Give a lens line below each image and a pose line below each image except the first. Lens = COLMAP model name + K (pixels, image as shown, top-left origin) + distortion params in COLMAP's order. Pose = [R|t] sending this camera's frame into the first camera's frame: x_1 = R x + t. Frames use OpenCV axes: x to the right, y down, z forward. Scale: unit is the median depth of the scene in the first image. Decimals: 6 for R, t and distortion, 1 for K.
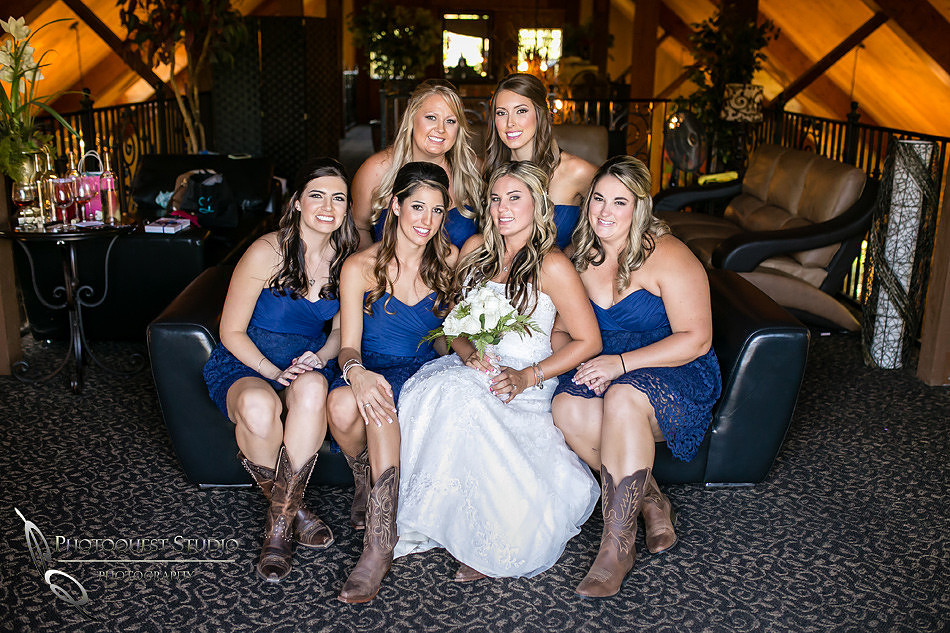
lens RADIAL K [[703.6, 0, 475.0], [0, 703.6, 316.5], [0, 0, 1]] dist [-0.038552, 0.036372]
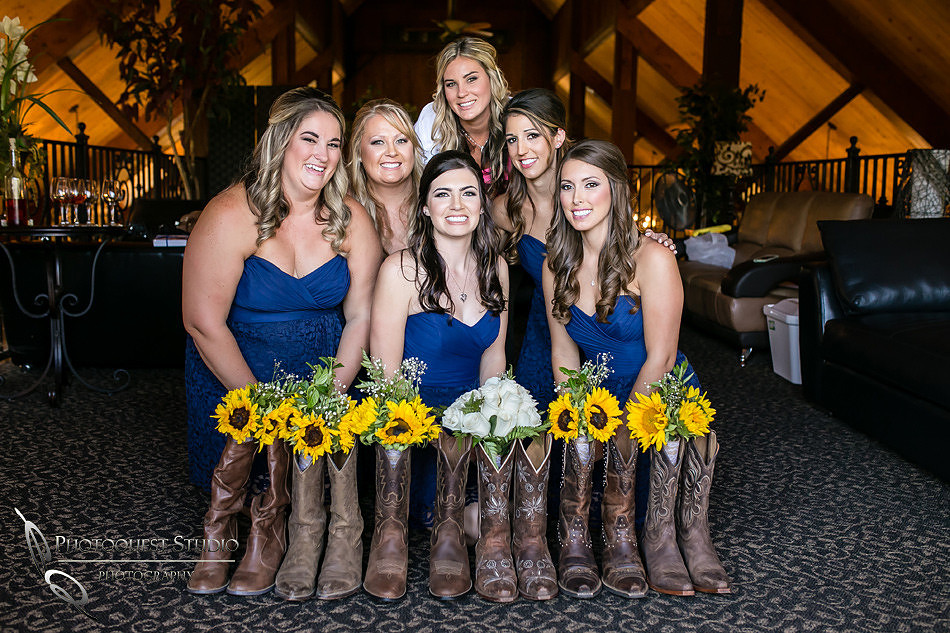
lens RADIAL K [[703.6, 0, 475.0], [0, 703.6, 316.5], [0, 0, 1]] dist [-0.038552, 0.036372]
pose [[0.999892, -0.004769, 0.013912, -0.029850], [0.006108, 0.995179, -0.097884, 0.087577], [-0.013378, 0.097959, 0.995101, 0.069175]]
